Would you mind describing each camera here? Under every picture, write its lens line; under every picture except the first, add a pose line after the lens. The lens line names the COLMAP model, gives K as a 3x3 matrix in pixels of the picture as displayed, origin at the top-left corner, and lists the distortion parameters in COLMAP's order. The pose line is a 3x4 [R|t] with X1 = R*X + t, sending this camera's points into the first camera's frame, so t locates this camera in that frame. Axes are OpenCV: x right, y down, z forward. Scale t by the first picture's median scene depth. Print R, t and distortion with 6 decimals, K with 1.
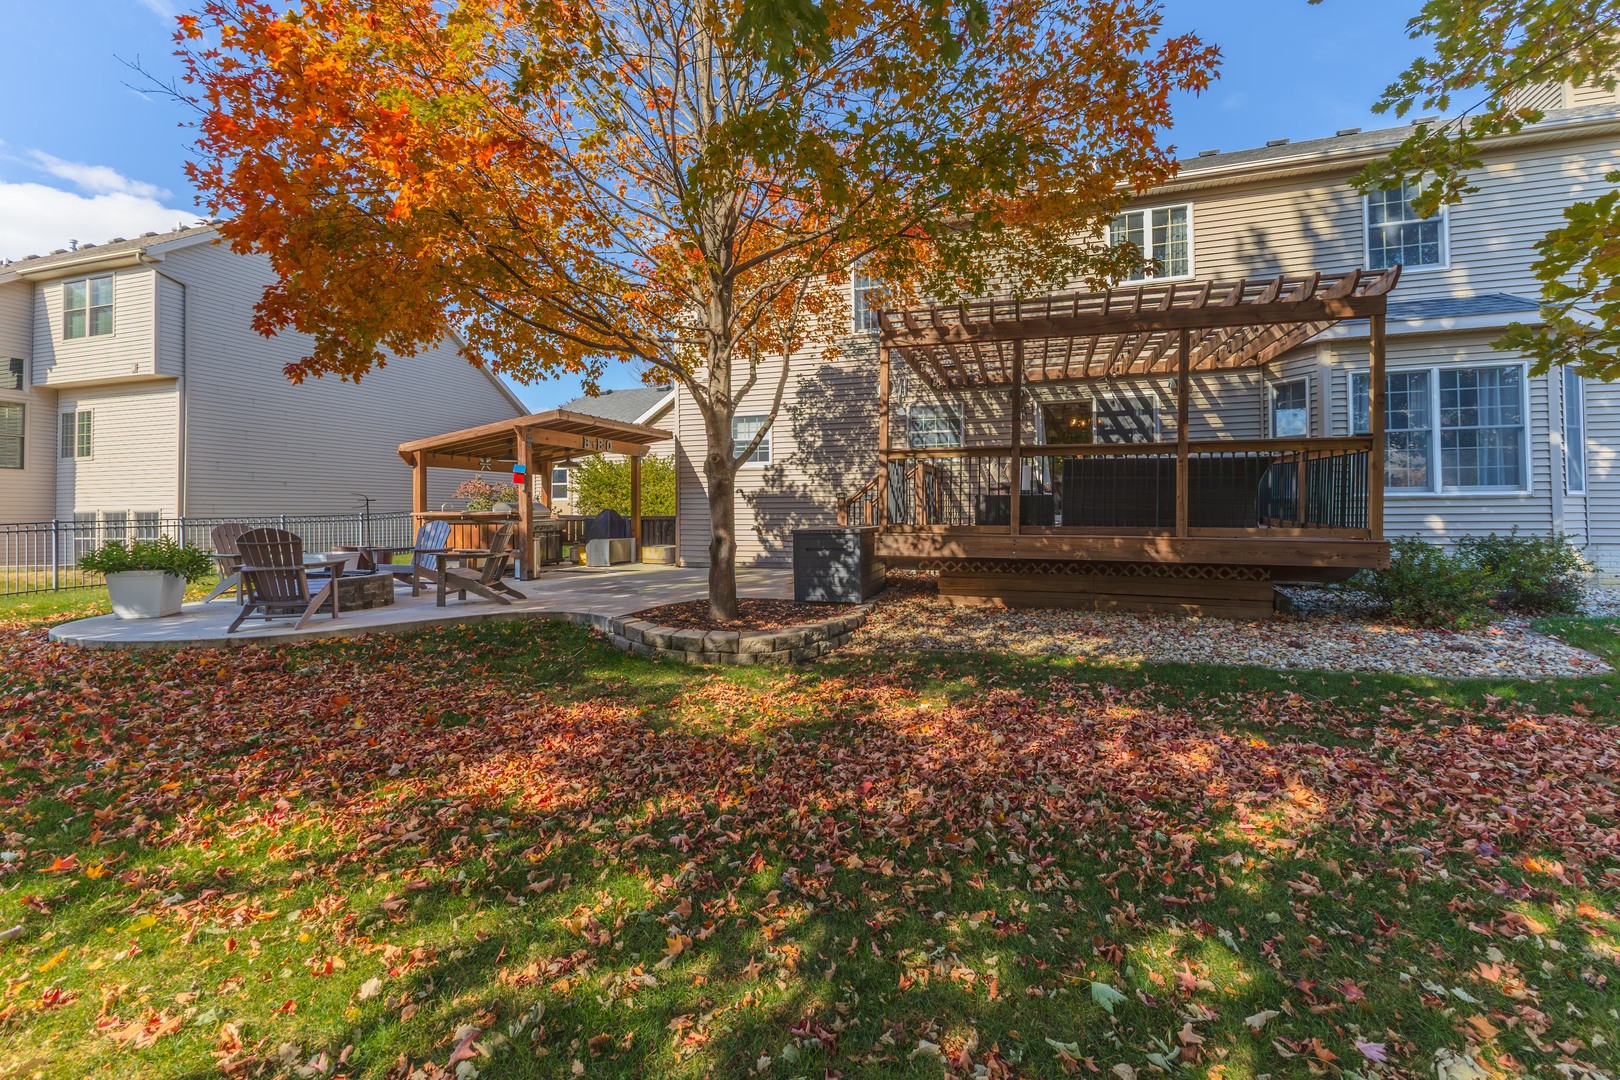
lens RADIAL K [[699.4, 0, 810.4], [0, 699.4, 496.8], [0, 0, 1]] dist [0.001156, 0.000220]
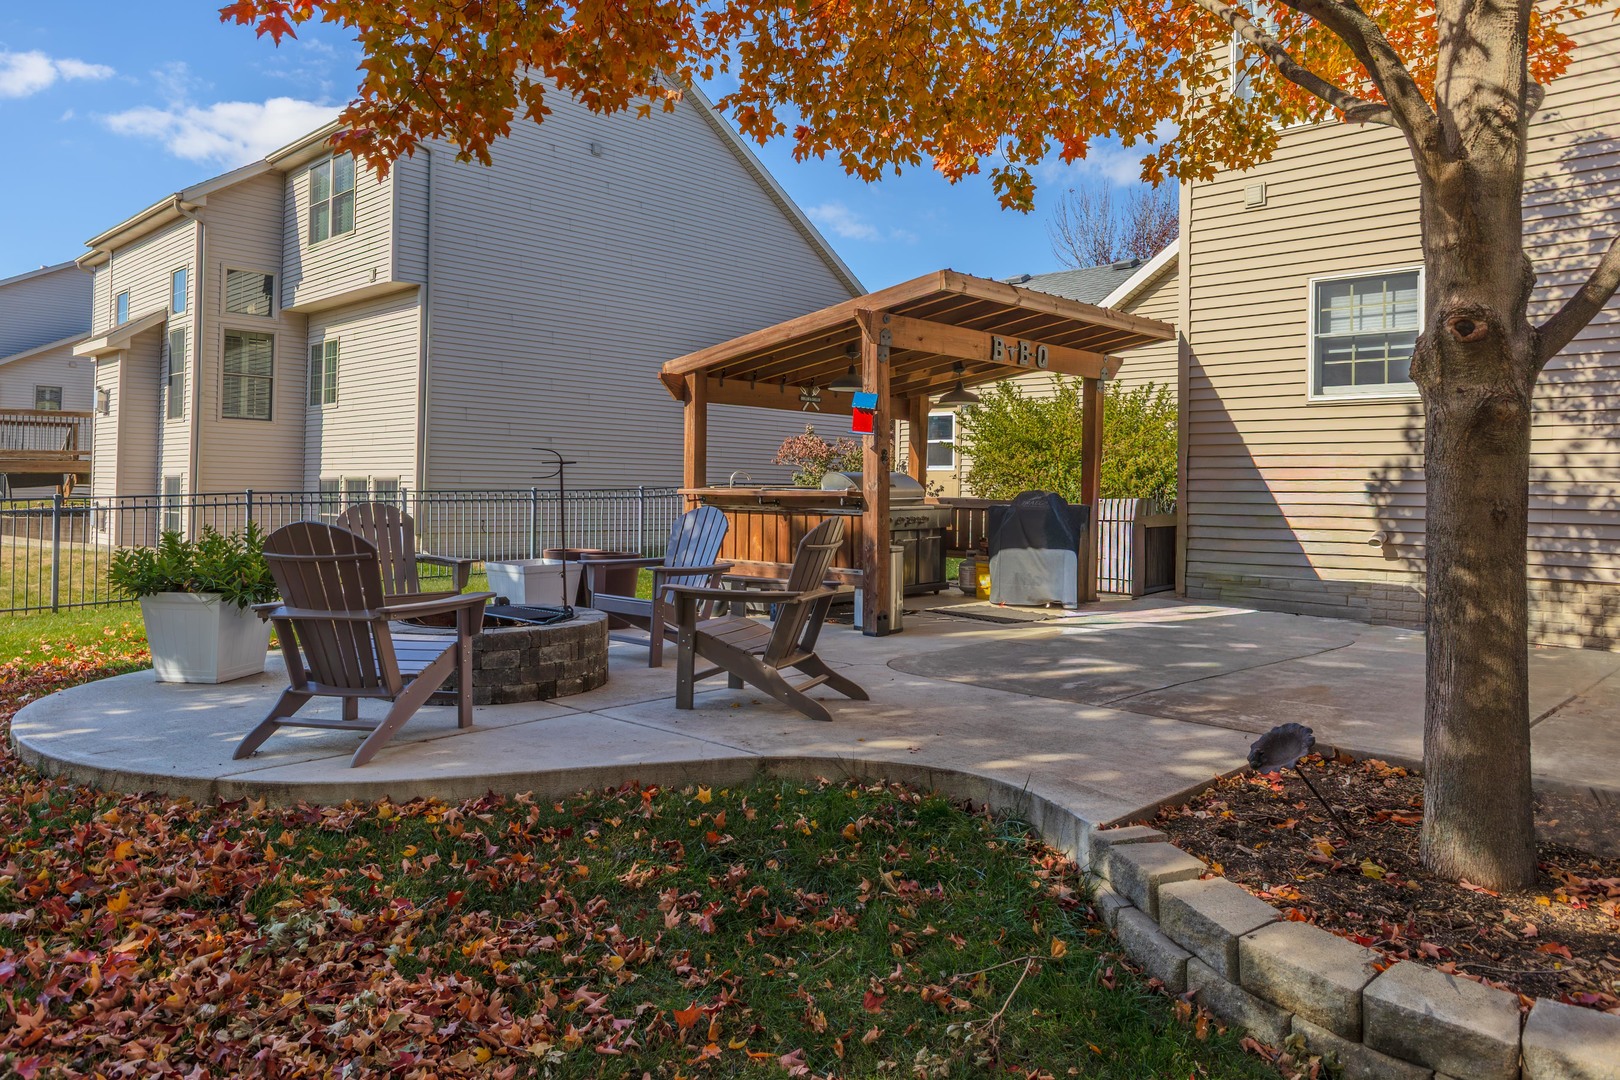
lens RADIAL K [[1099.1, 0, 809.2], [0, 1099.1, 476.6], [0, 0, 1]] dist [0.107018, 0.000165]
pose [[0.896102, 0.014050, -0.443626, -0.096719], [-0.010345, 0.999888, 0.010772, 0.003219], [0.443728, -0.005063, 0.896147, 0.259487]]
